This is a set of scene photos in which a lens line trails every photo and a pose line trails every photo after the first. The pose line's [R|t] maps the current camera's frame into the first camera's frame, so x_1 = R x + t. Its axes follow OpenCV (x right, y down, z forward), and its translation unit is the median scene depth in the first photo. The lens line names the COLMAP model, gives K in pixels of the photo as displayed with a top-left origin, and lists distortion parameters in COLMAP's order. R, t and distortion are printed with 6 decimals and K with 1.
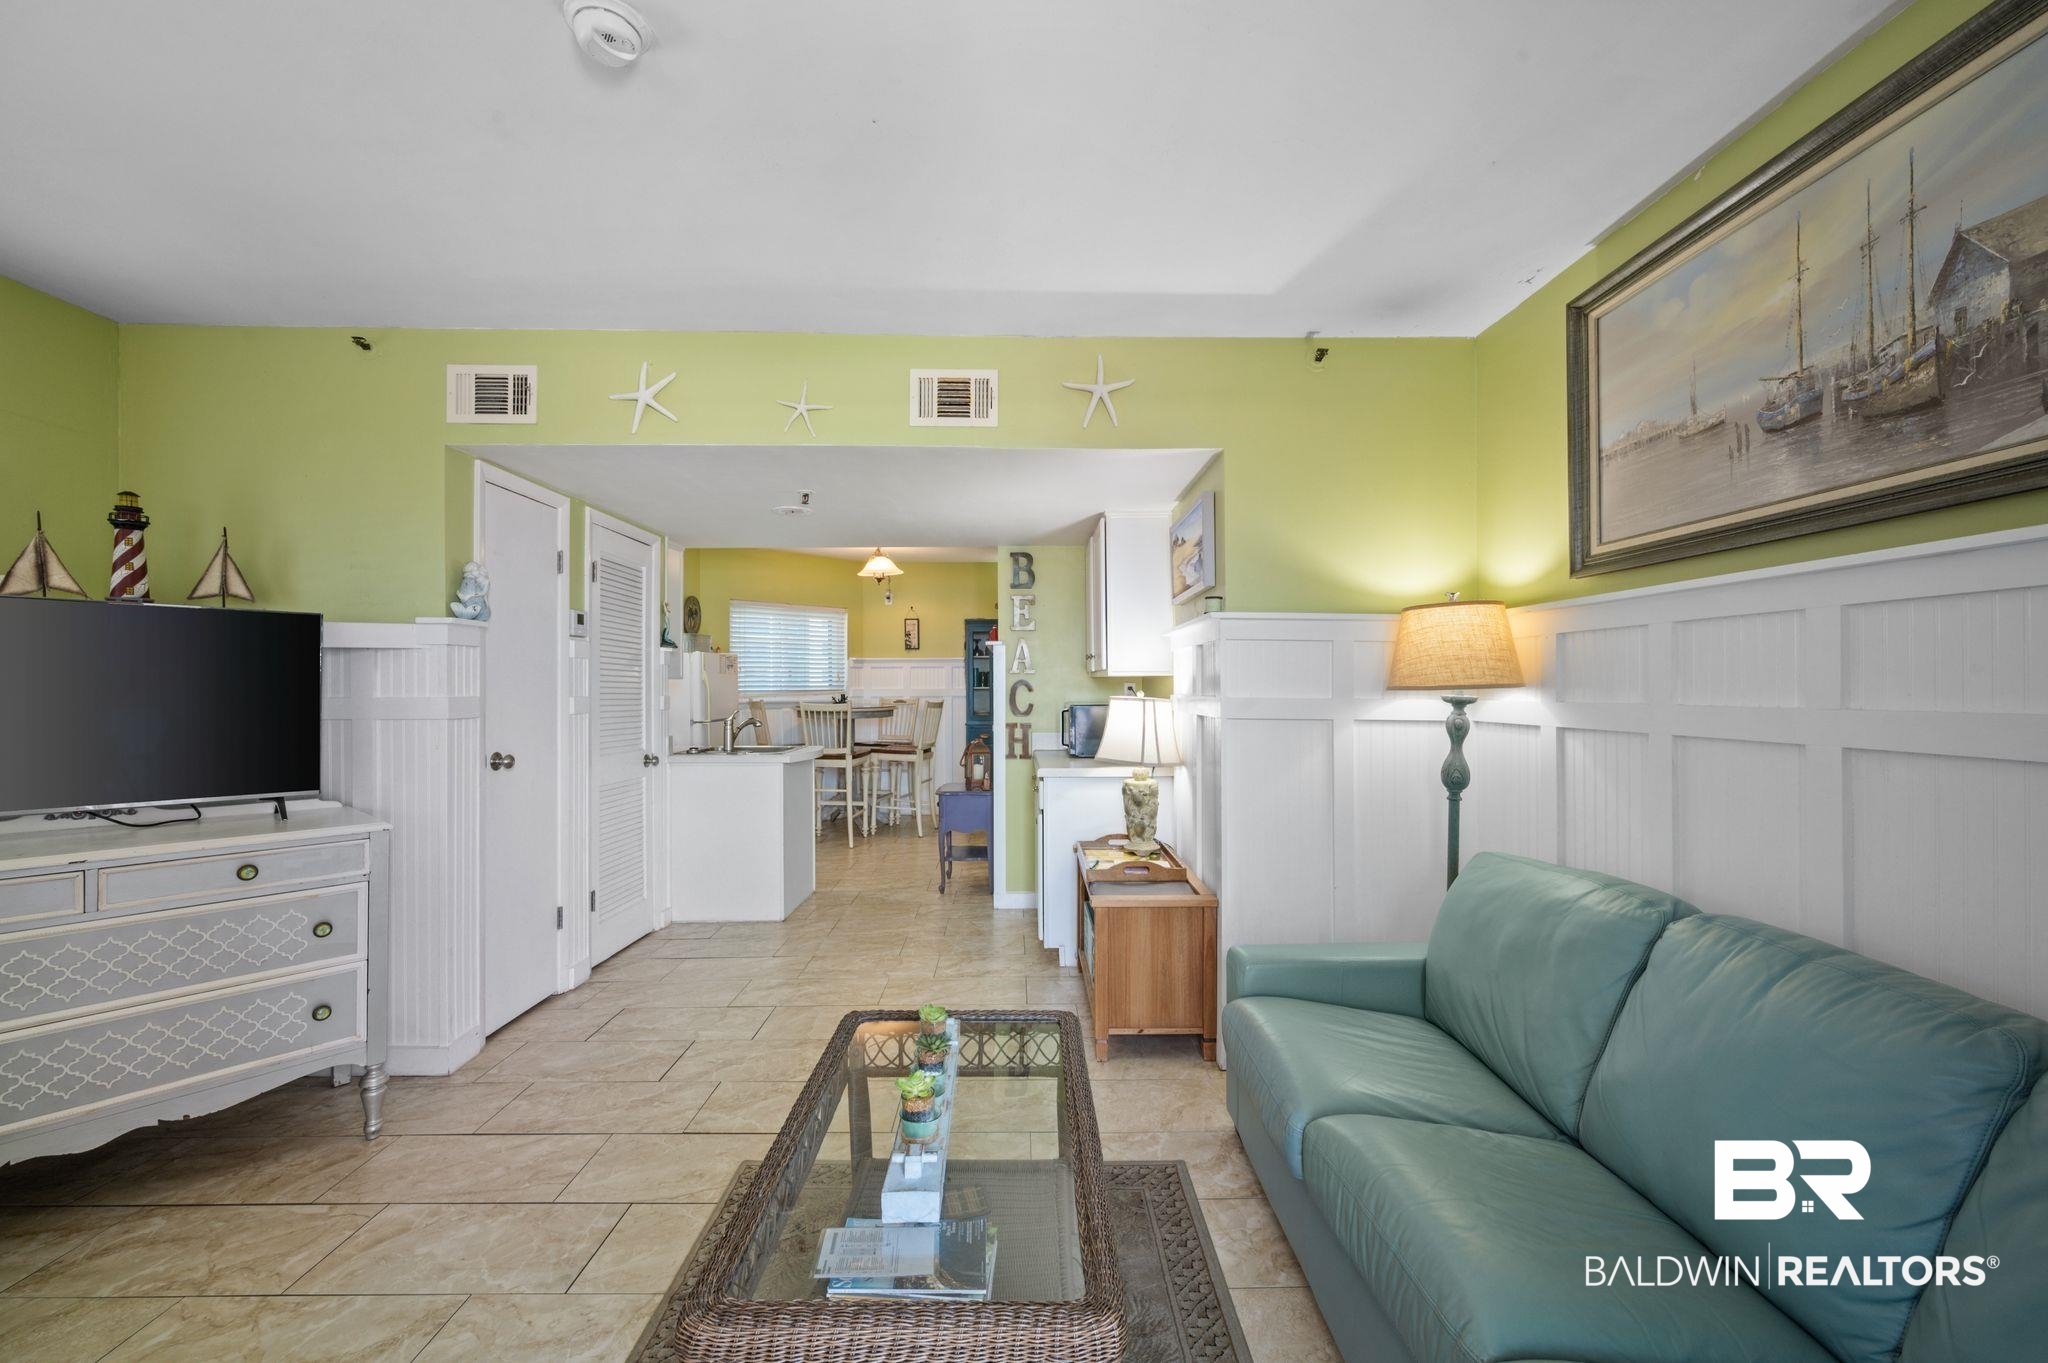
lens RADIAL K [[802.5, 0, 1023.3], [0, 802.5, 681.2], [0, 0, 1]] dist [-0.003182, 0.000415]
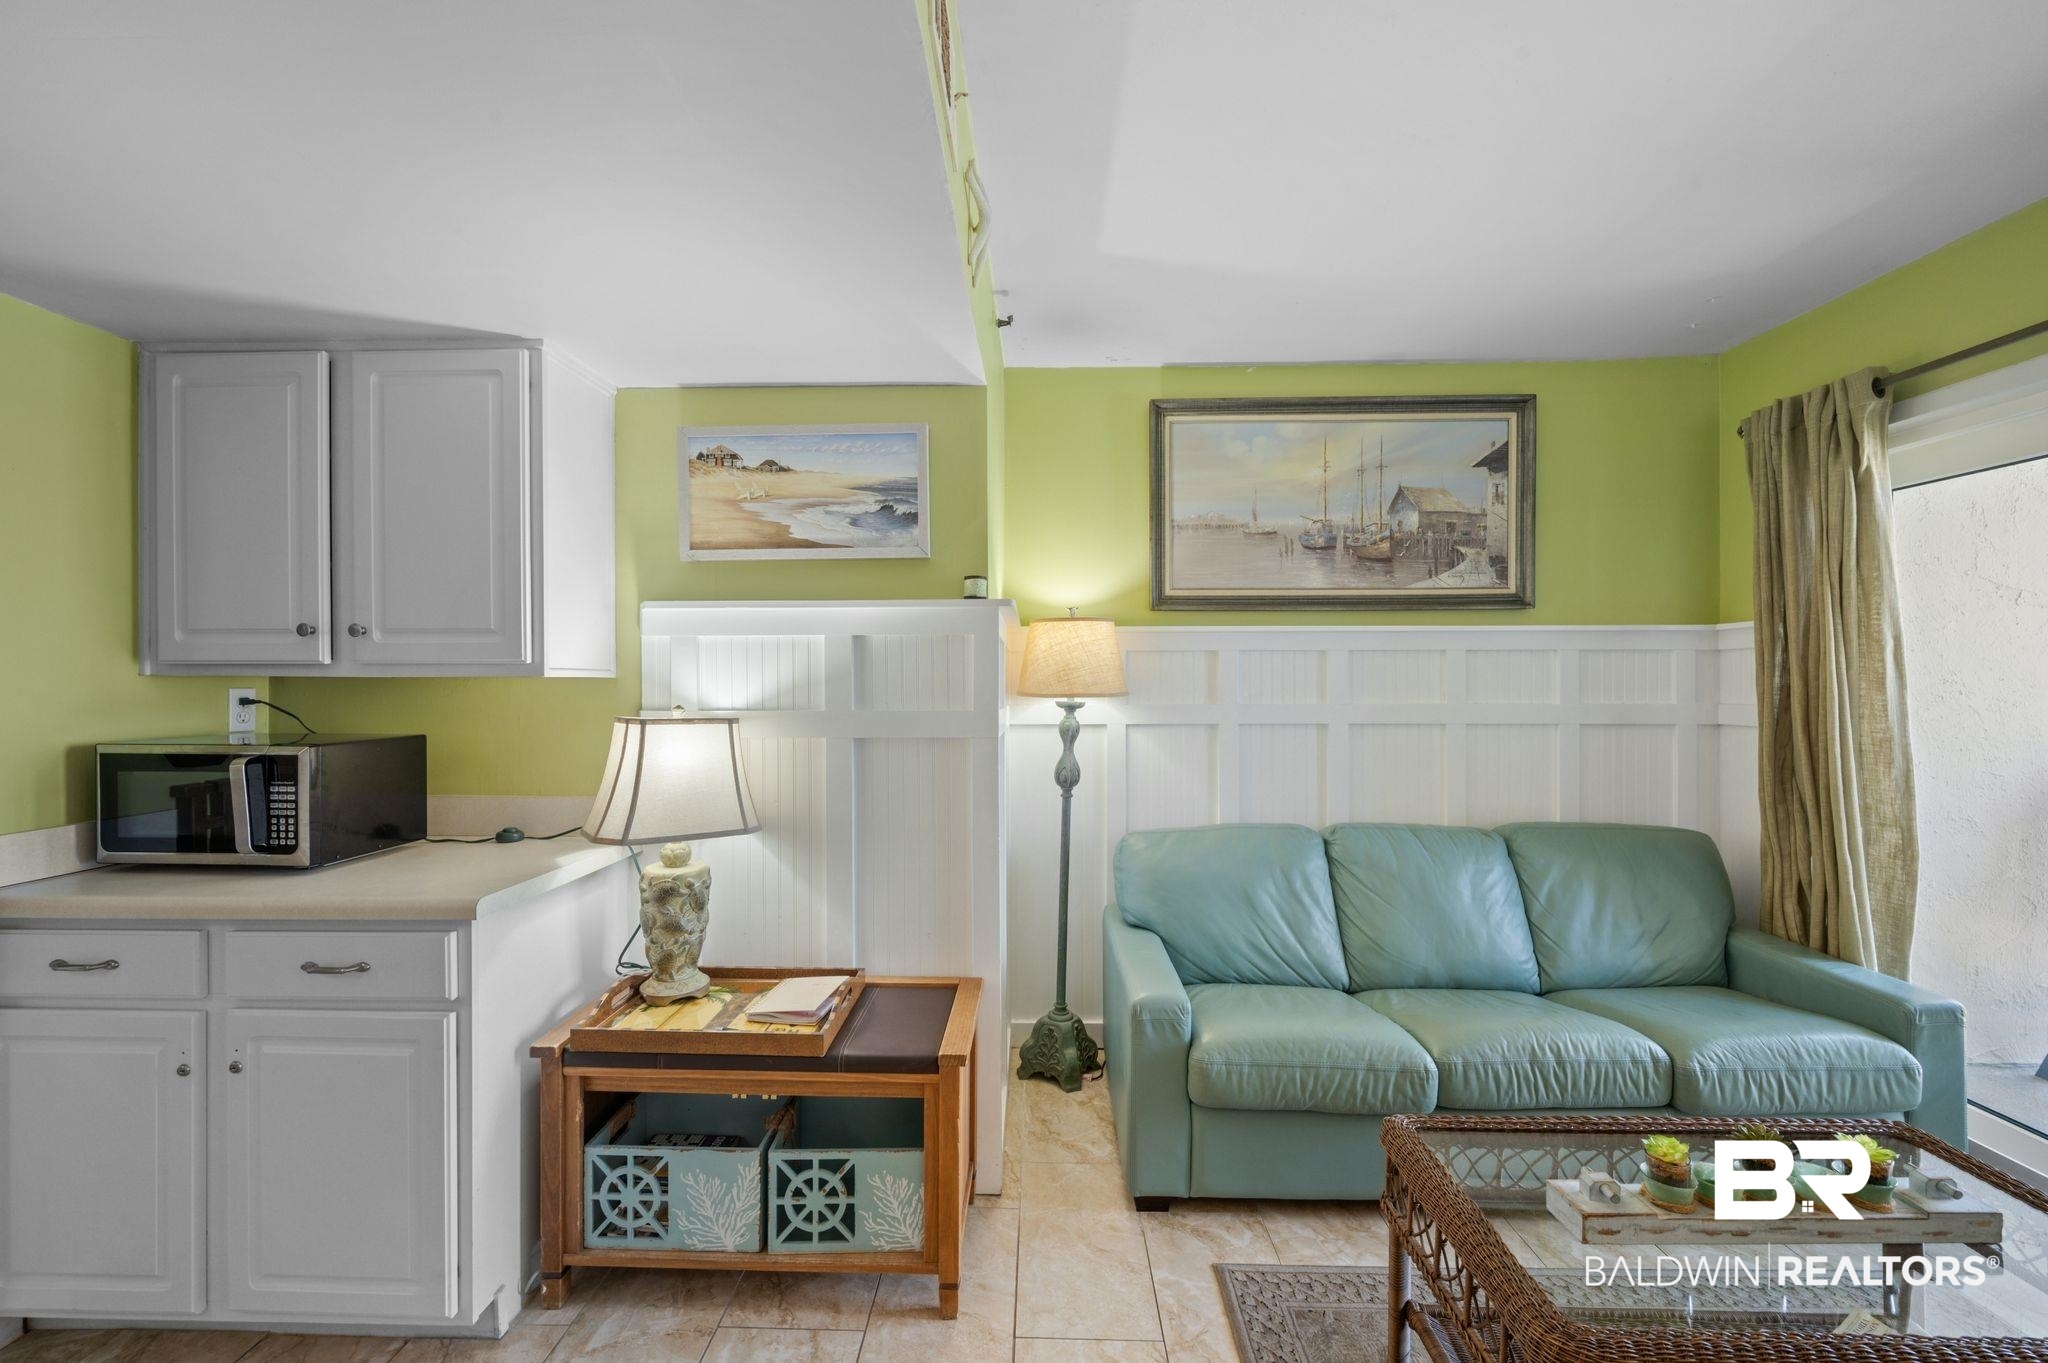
lens RADIAL K [[802.5, 0, 1023.2], [0, 802.5, 690.2], [0, 0, 1]] dist [-0.003182, 0.000415]
pose [[0.027634, 0.002683, 0.999614, -0.781640], [-0.005910, 0.999979, -0.002520, 0.009234], [-0.999601, -0.005838, 0.027650, 1.447745]]
